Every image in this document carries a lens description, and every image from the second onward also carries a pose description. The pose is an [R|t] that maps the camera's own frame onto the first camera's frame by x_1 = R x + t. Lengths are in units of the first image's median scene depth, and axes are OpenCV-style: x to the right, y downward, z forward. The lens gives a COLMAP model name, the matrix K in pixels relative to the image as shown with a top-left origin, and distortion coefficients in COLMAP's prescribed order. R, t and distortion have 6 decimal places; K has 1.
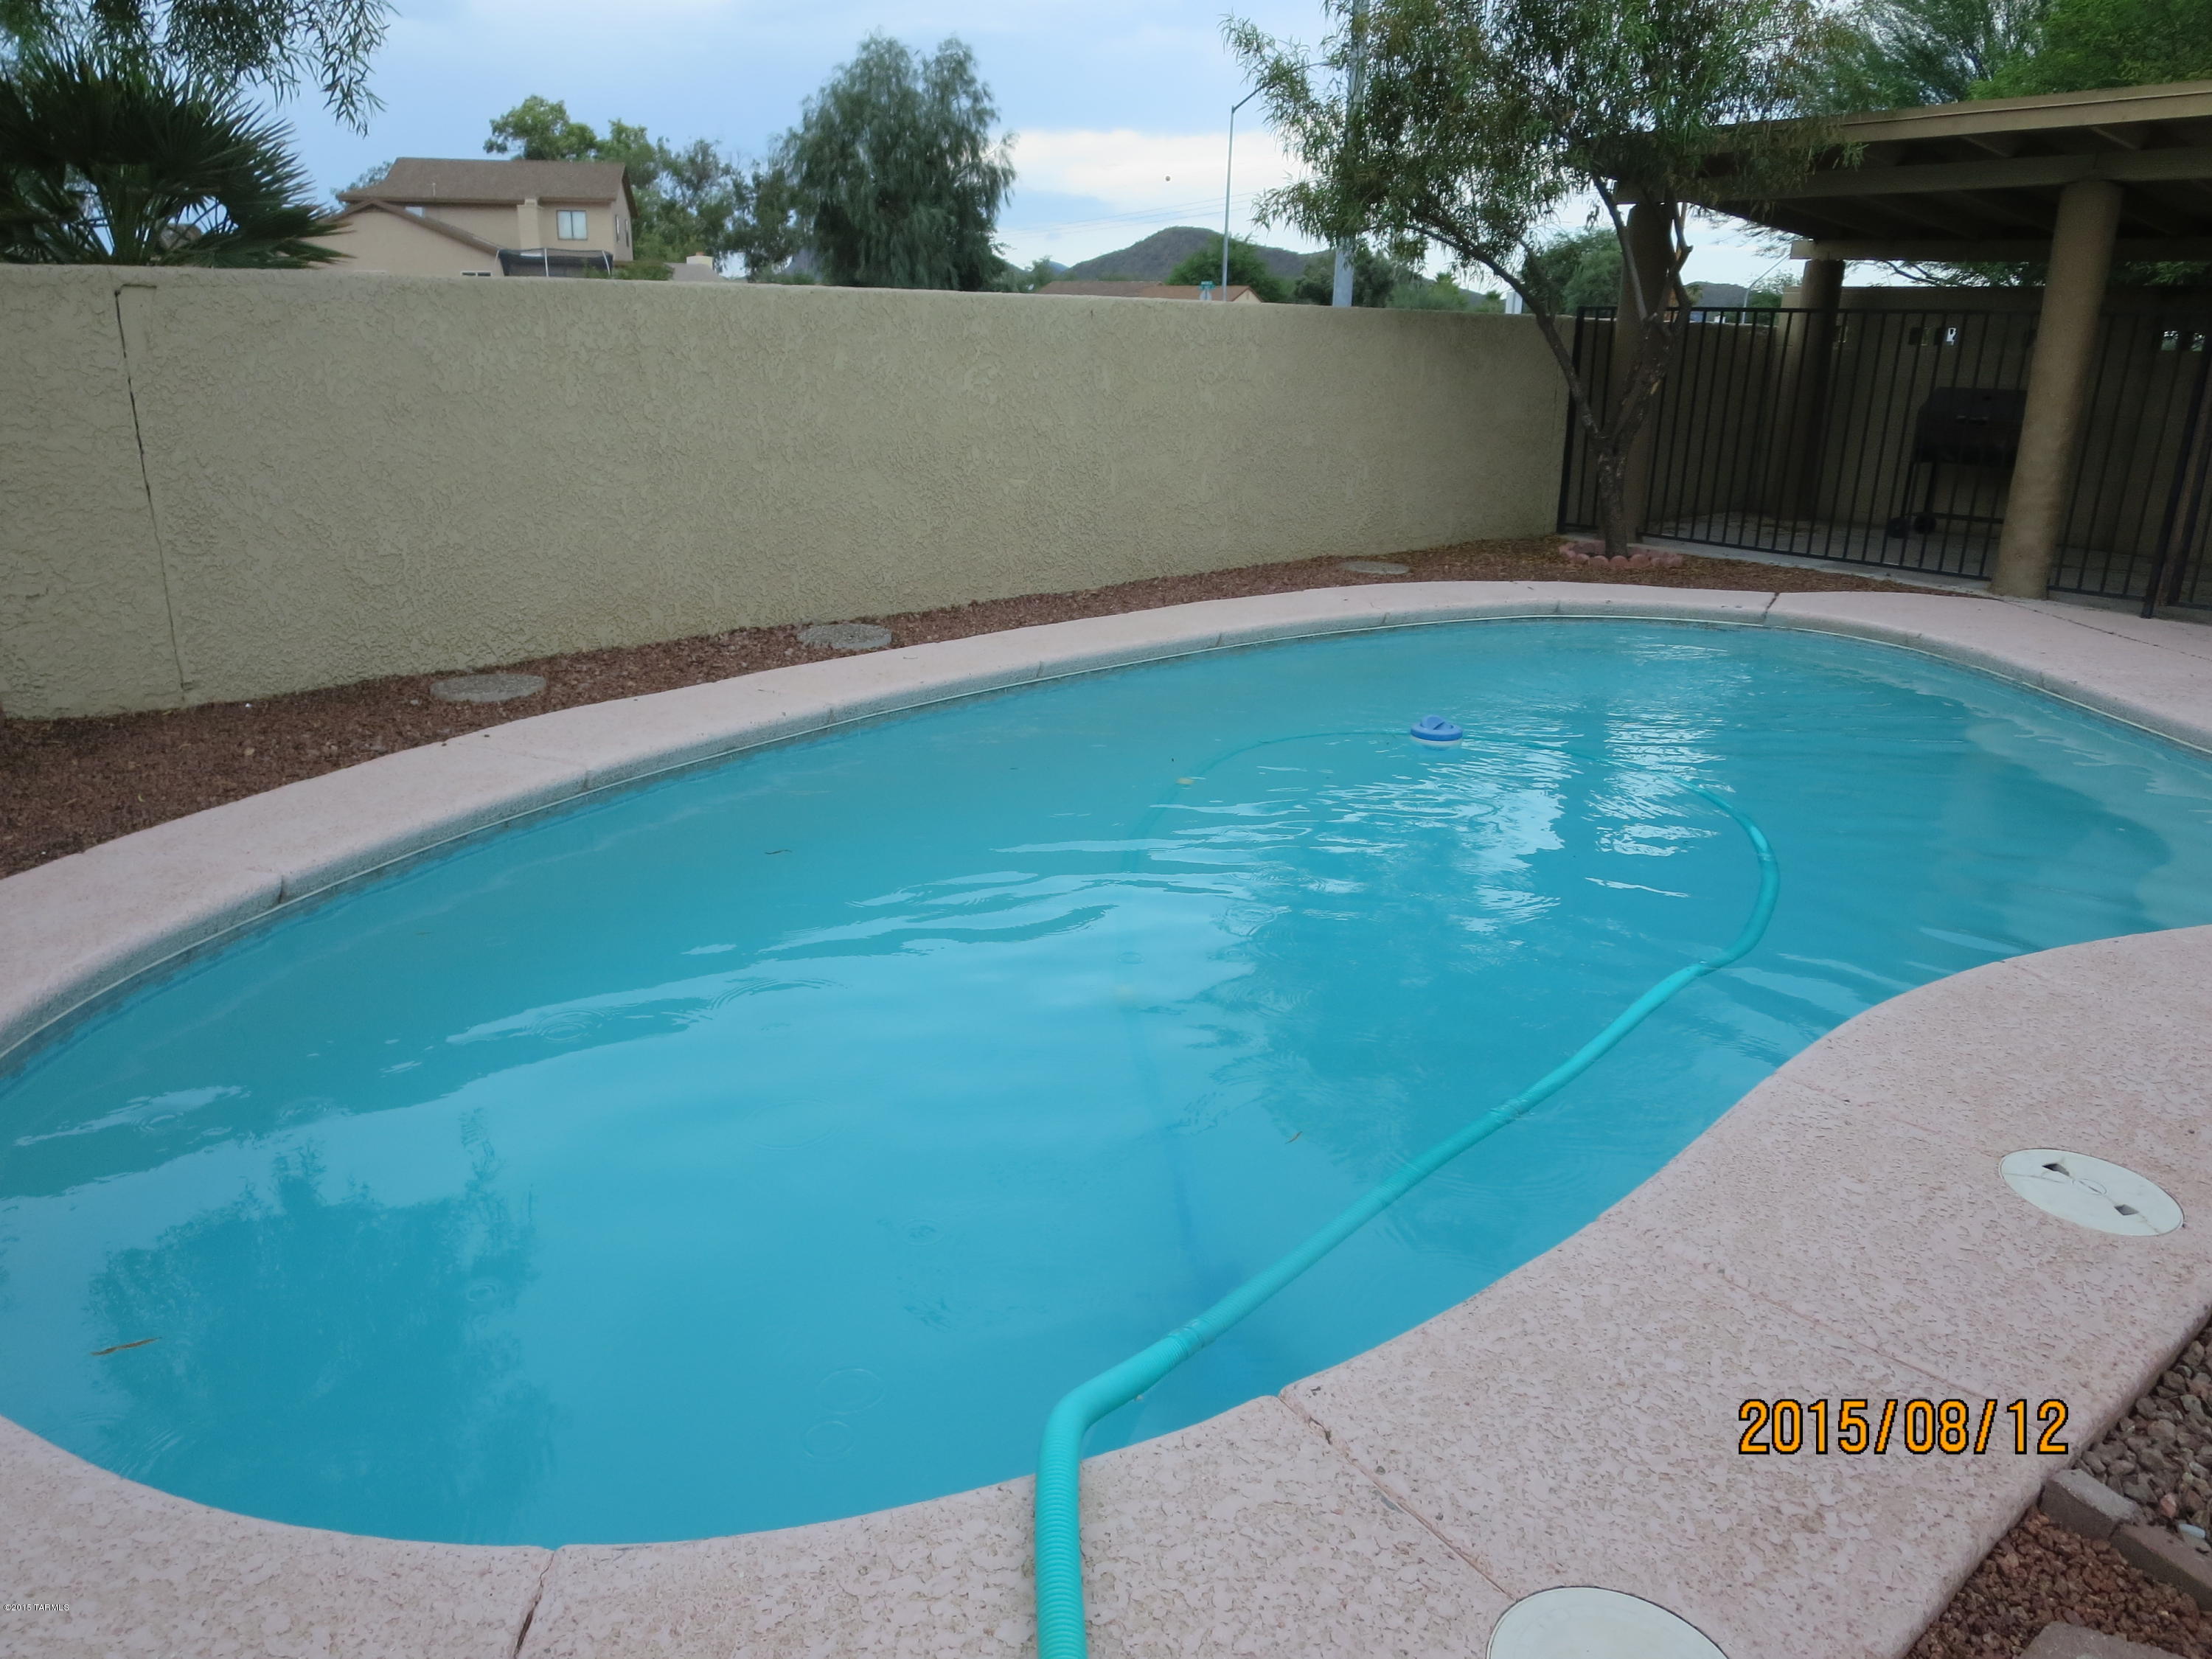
lens RADIAL K [[1569.4, 0, 1100.9], [0, 1569.4, 821.5], [0, 0, 1]] dist [-0.017770, 0.001244]
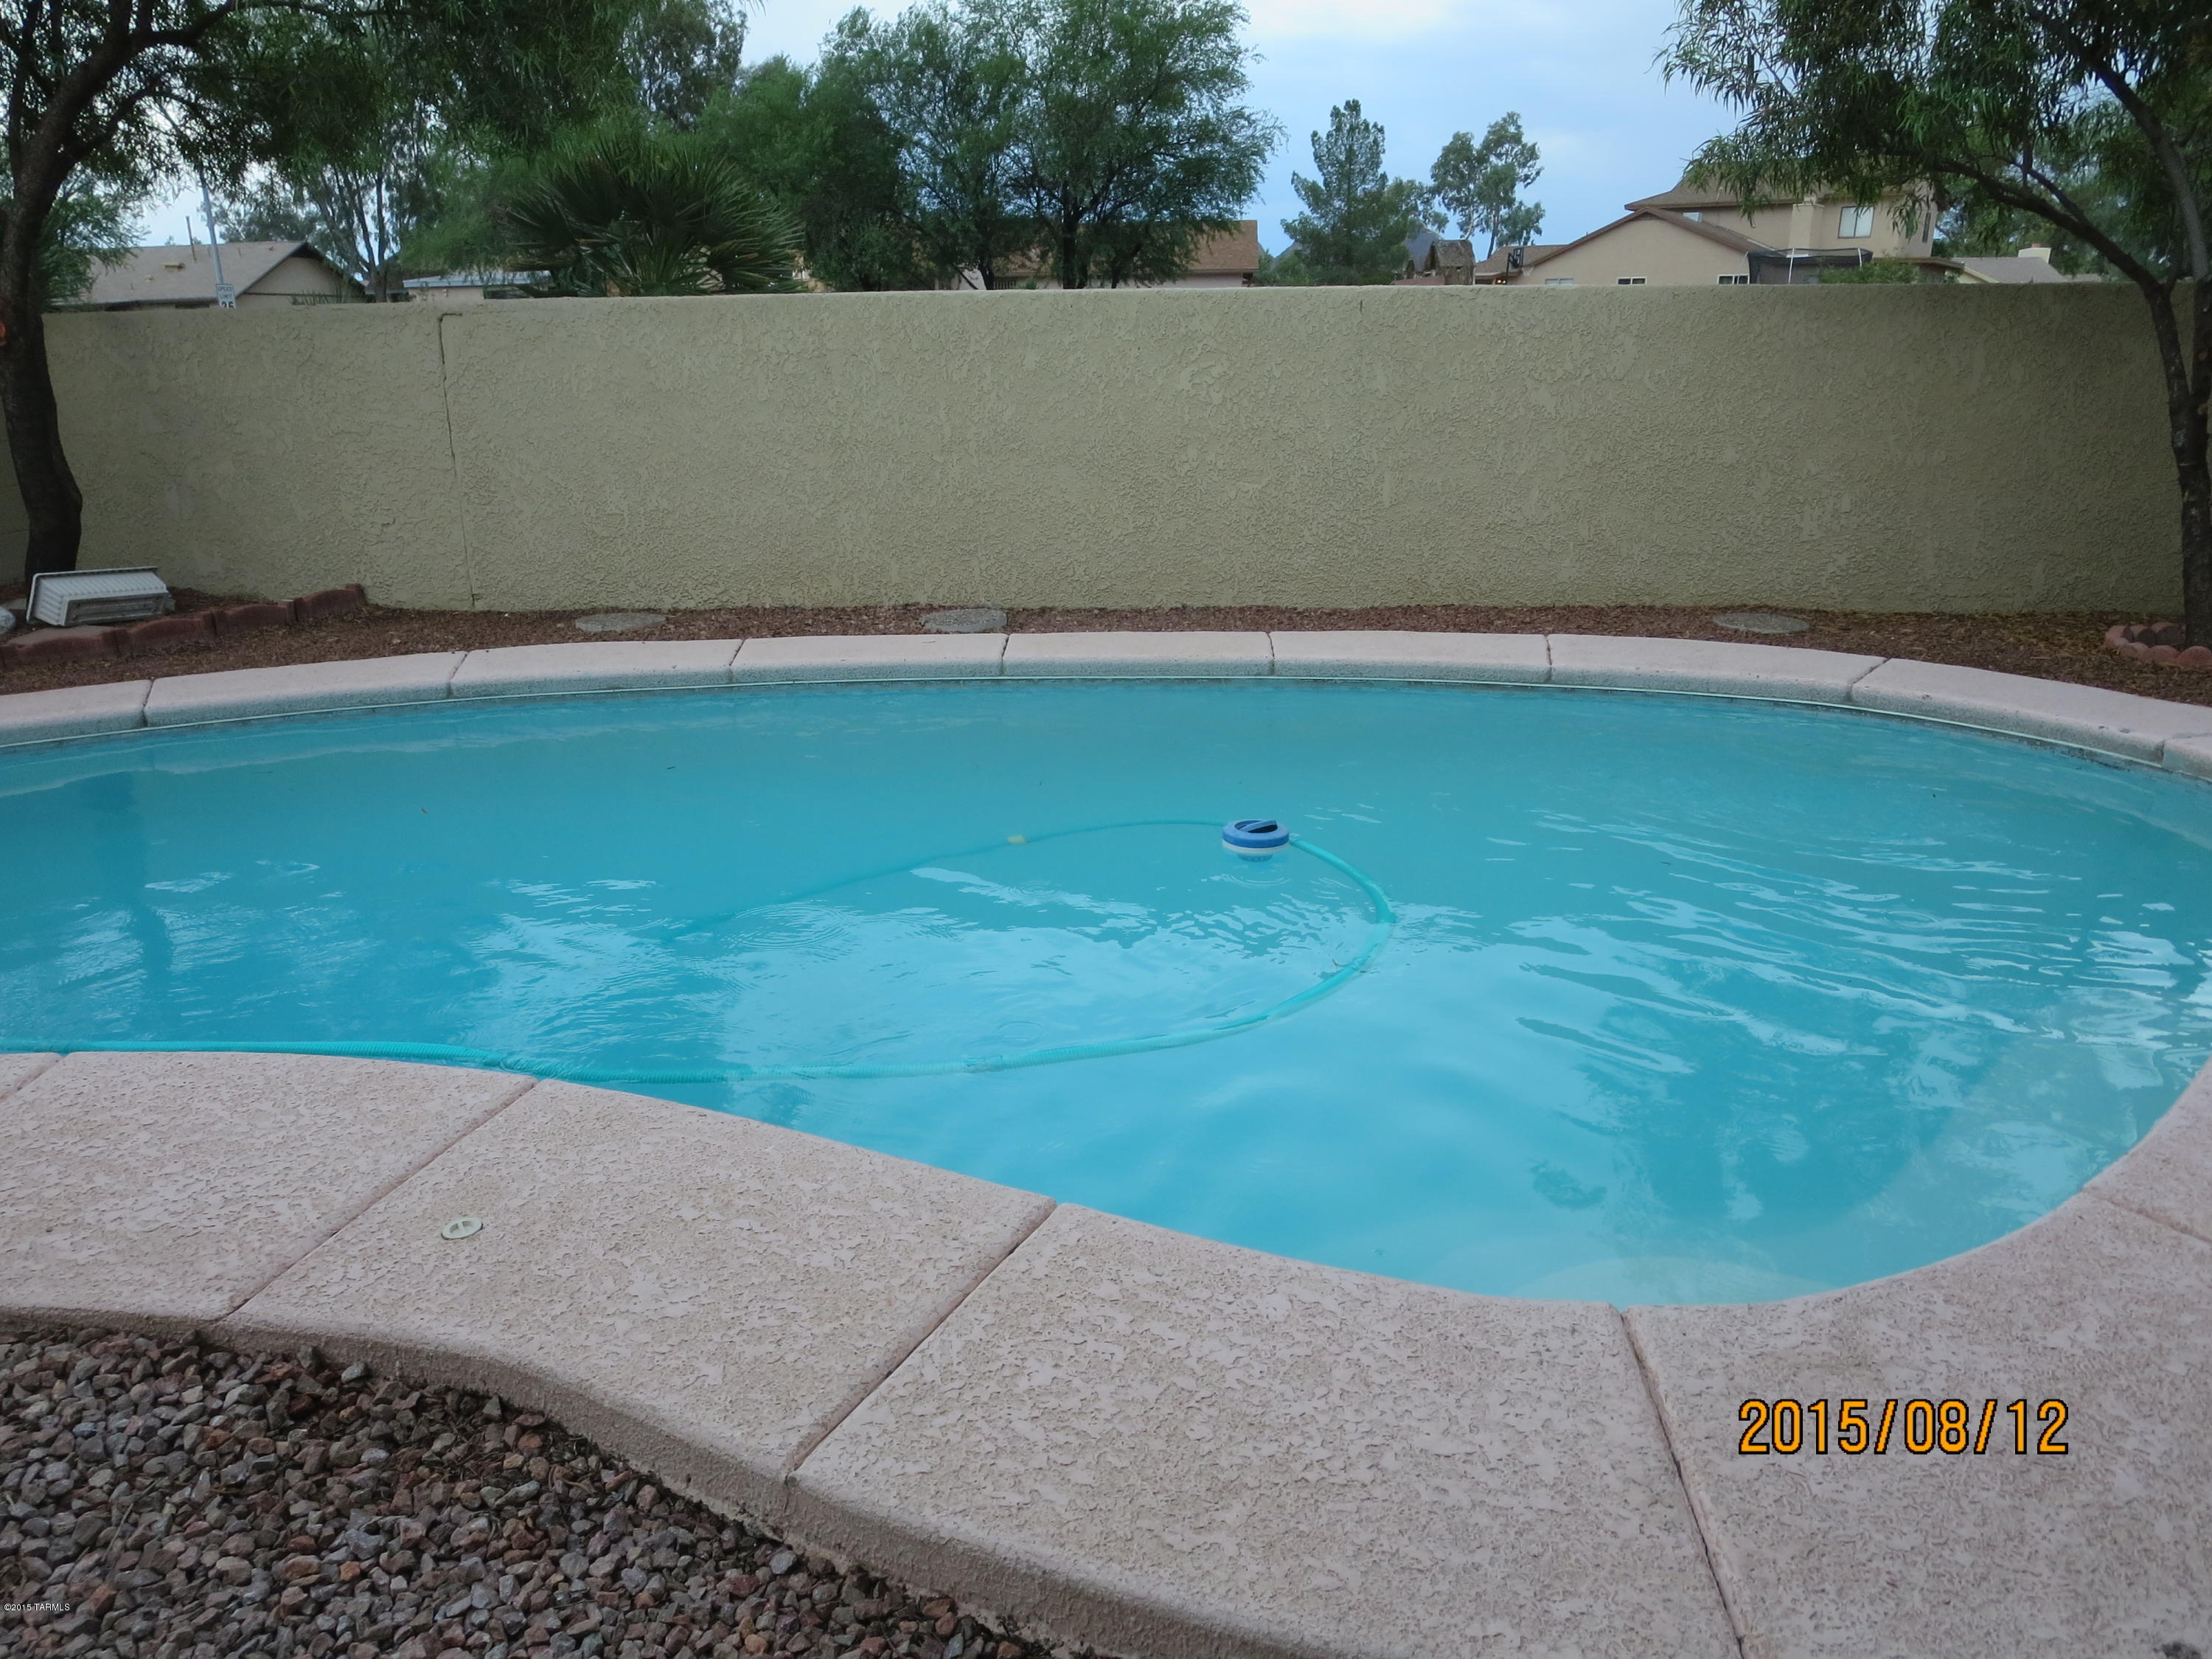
lens RADIAL K [[1569.4, 0, 1102.1], [0, 1569.4, 843.5], [0, 0, 1]] dist [-0.017770, 0.001244]
pose [[0.701093, 0.198624, -0.684848, 0.656308], [-0.191795, 0.977556, 0.087172, -0.079477], [0.686792, 0.070234, 0.723453, 0.299555]]
